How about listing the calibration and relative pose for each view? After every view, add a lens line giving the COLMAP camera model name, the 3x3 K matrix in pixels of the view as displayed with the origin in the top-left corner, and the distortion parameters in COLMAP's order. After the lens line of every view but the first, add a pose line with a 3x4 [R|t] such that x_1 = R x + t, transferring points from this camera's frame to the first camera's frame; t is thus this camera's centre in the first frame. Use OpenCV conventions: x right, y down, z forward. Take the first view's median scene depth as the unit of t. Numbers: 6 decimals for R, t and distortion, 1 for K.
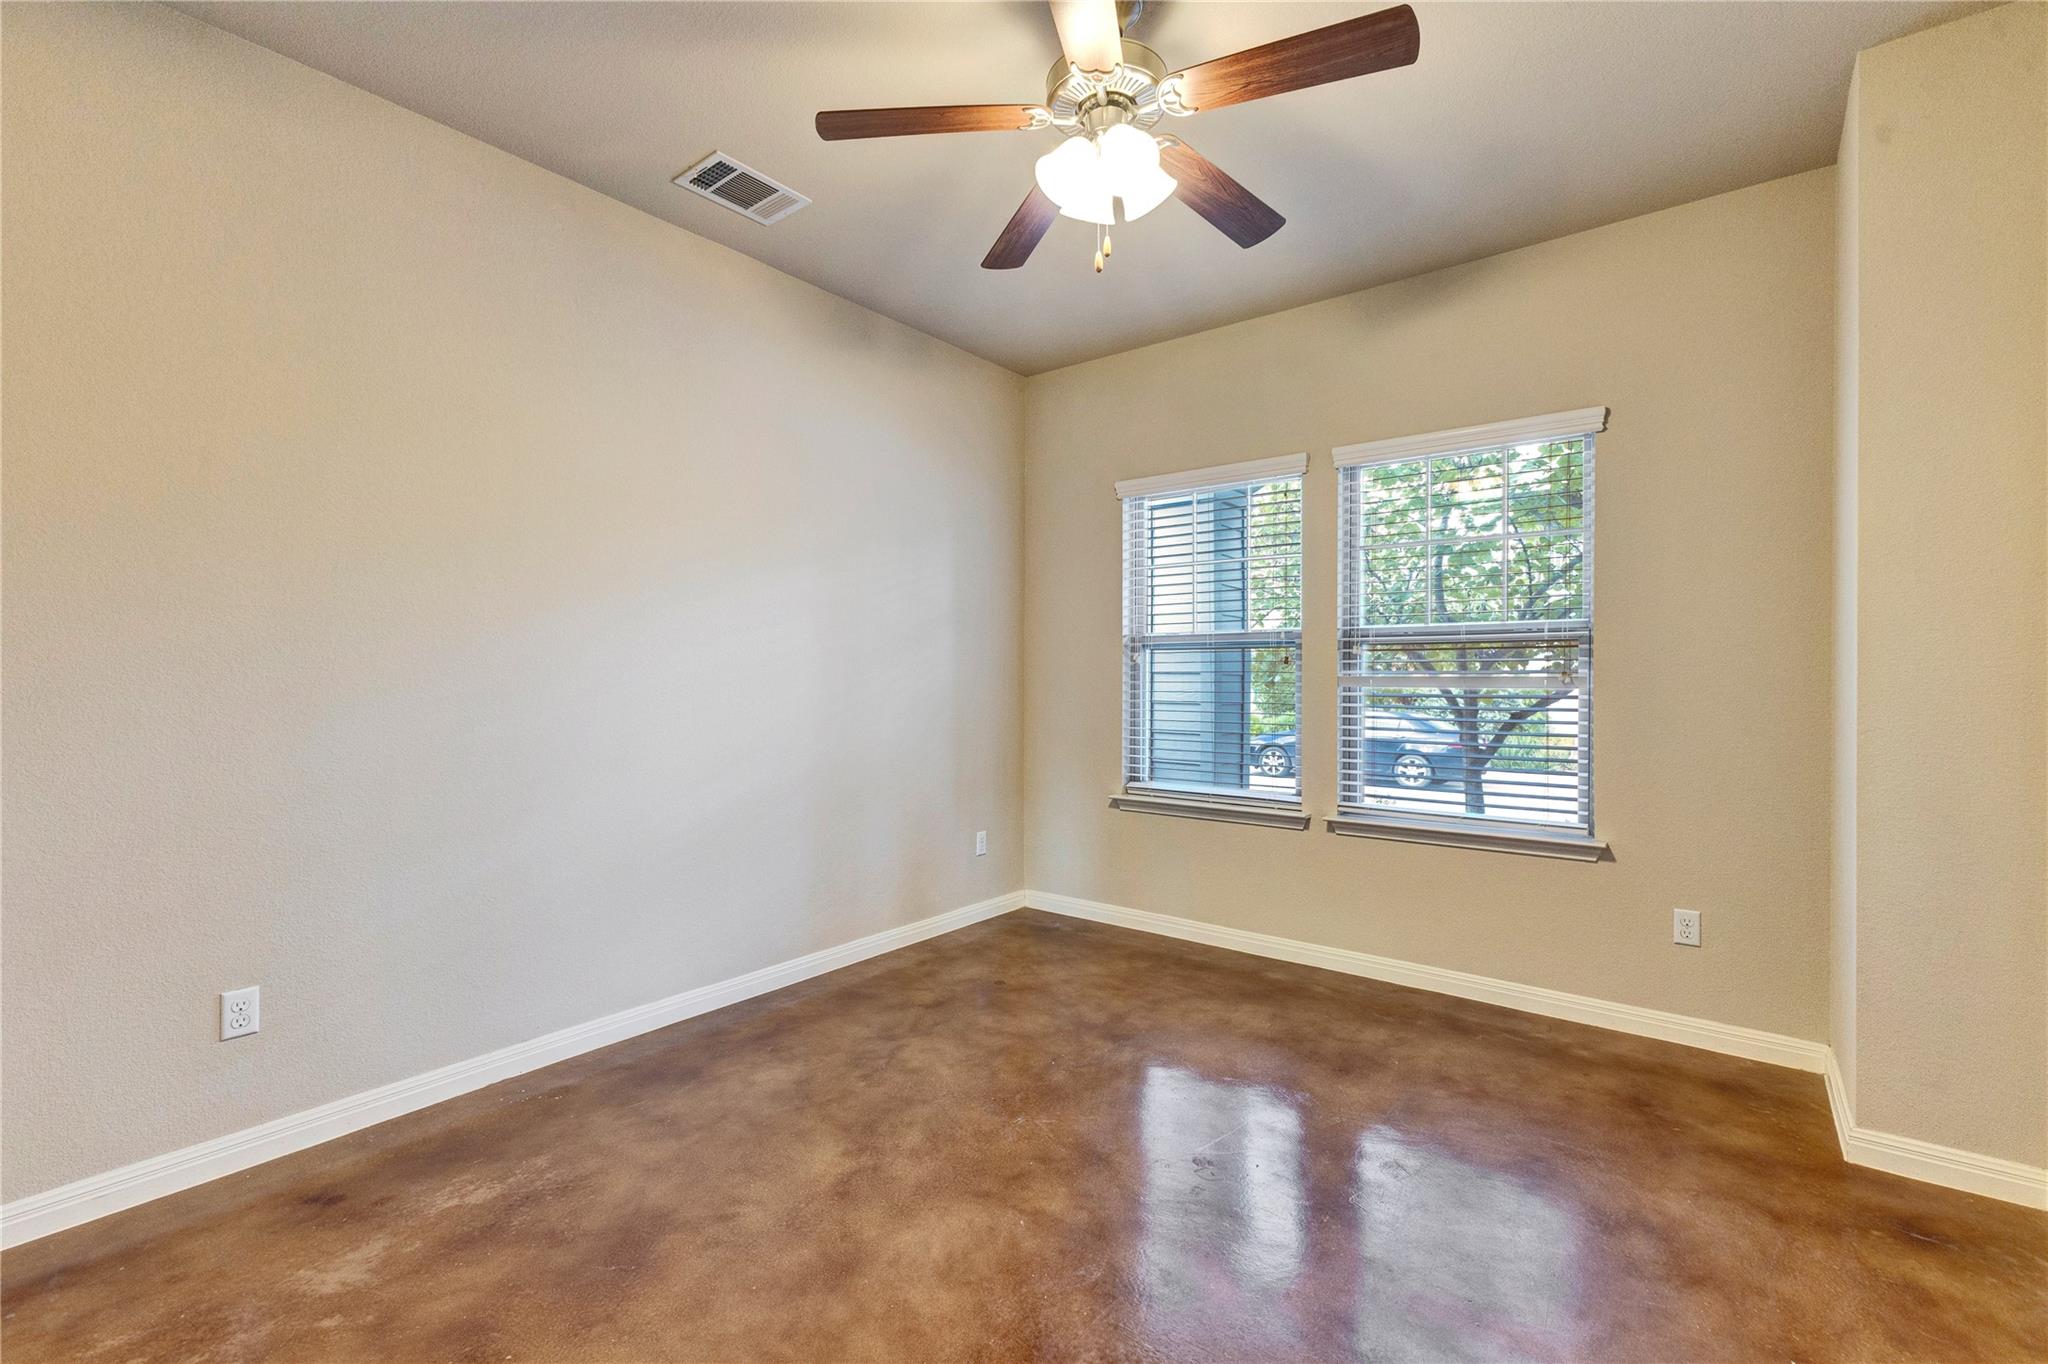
lens RADIAL K [[885.3, 0, 1030.4], [0, 885.3, 680.7], [0, 0, 1]] dist [0.010583, 0.000118]
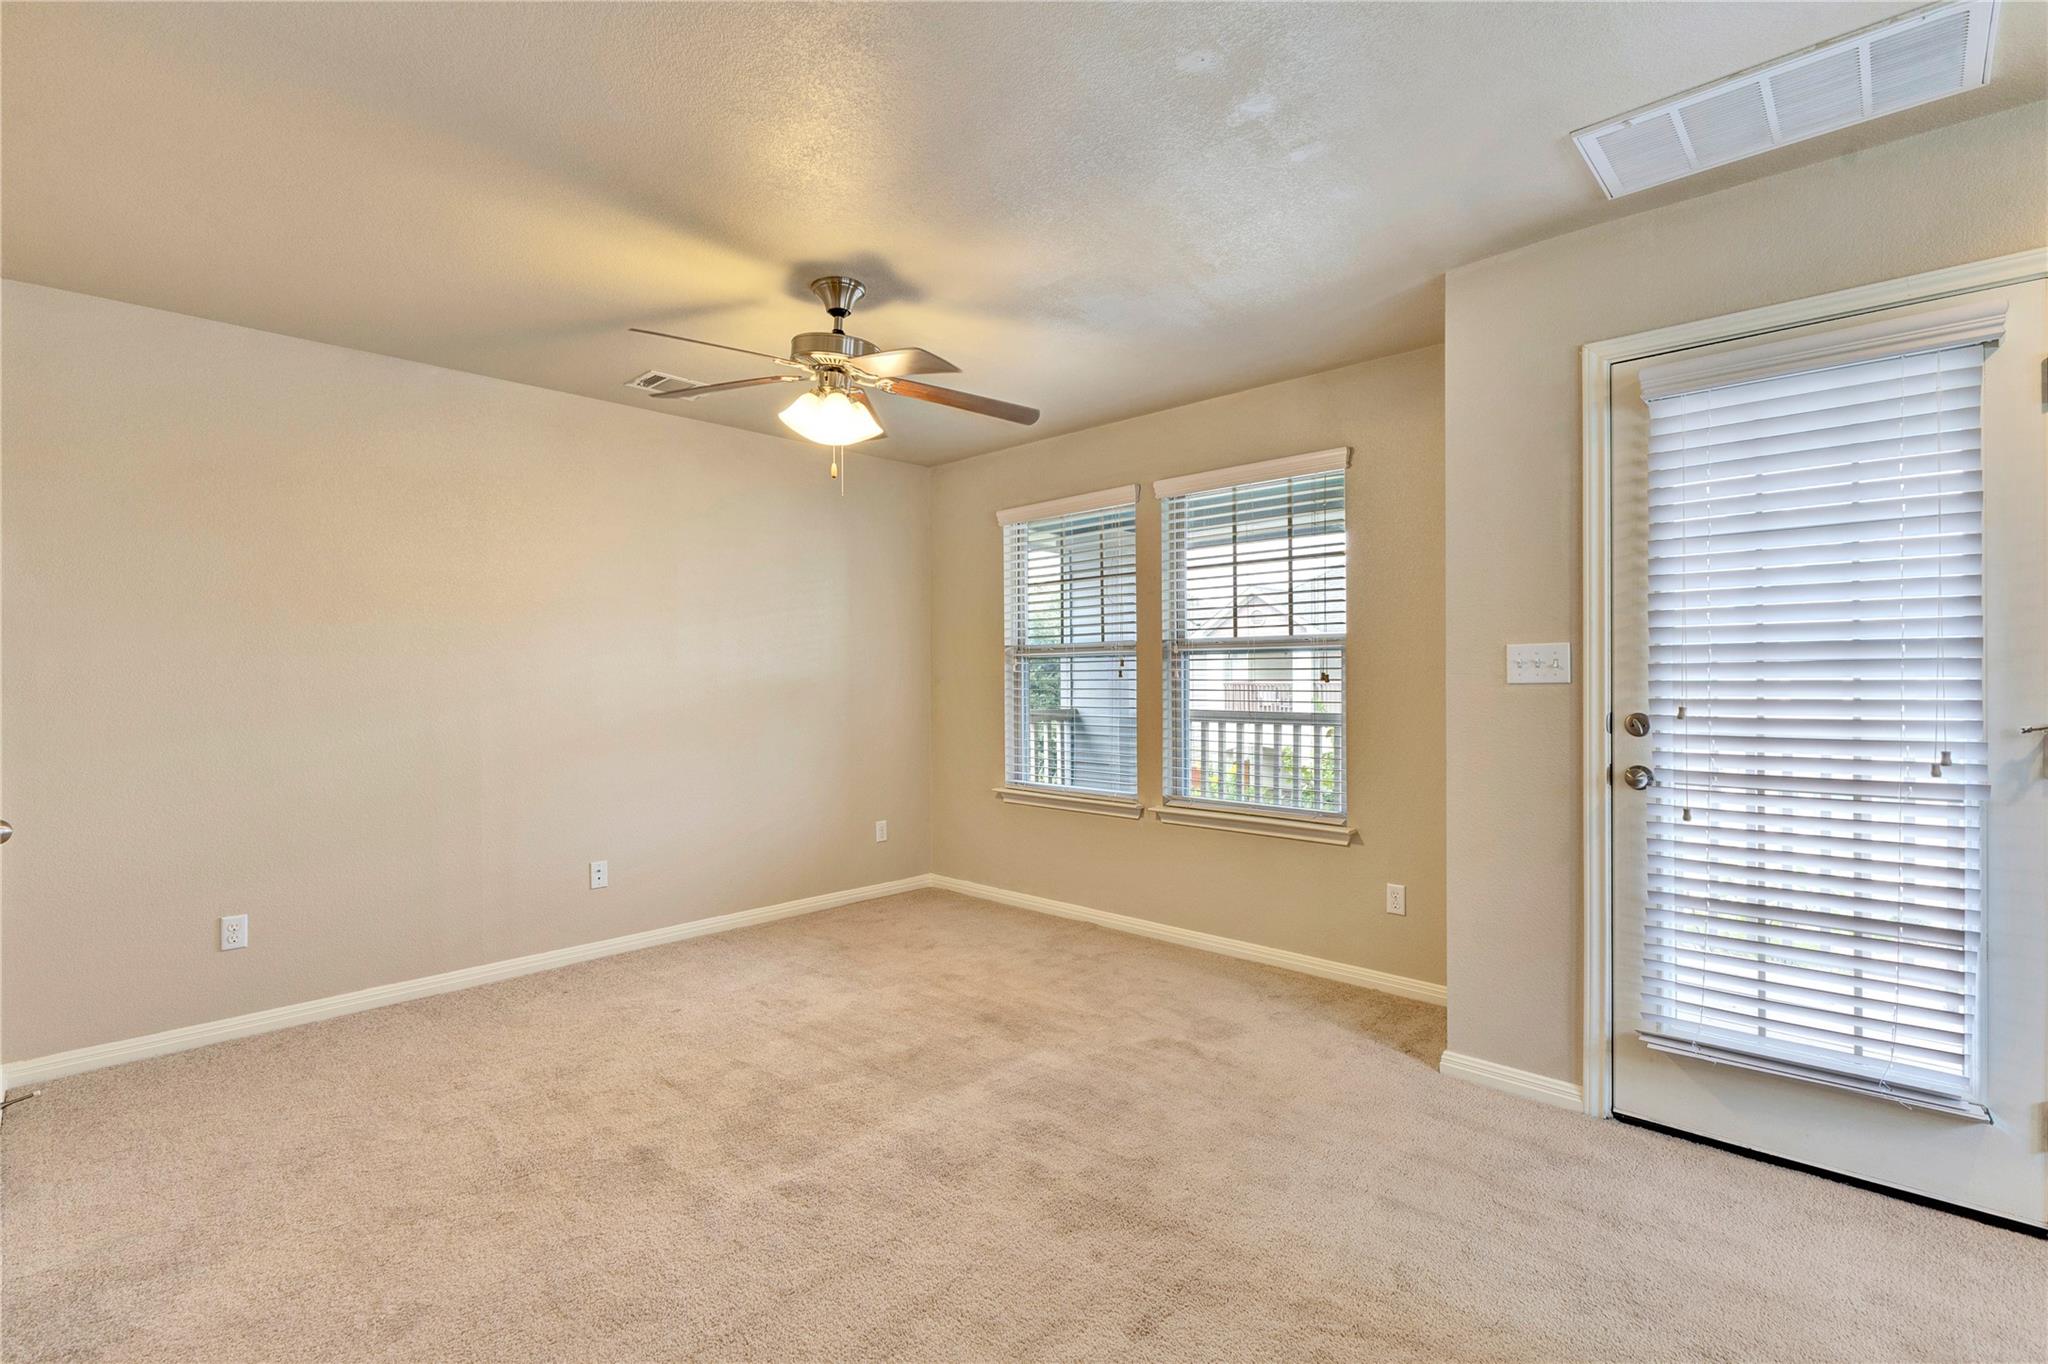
lens RADIAL K [[934.3, 0, 1018.4], [0, 934.3, 679.7], [0, 0, 1]] dist [0.020414, 0.000038]
pose [[0.994836, -0.006946, -0.101255, 0.275499], [0.006310, 0.999958, -0.006601, -0.002422], [0.101297, 0.005928, 0.994839, -0.198247]]
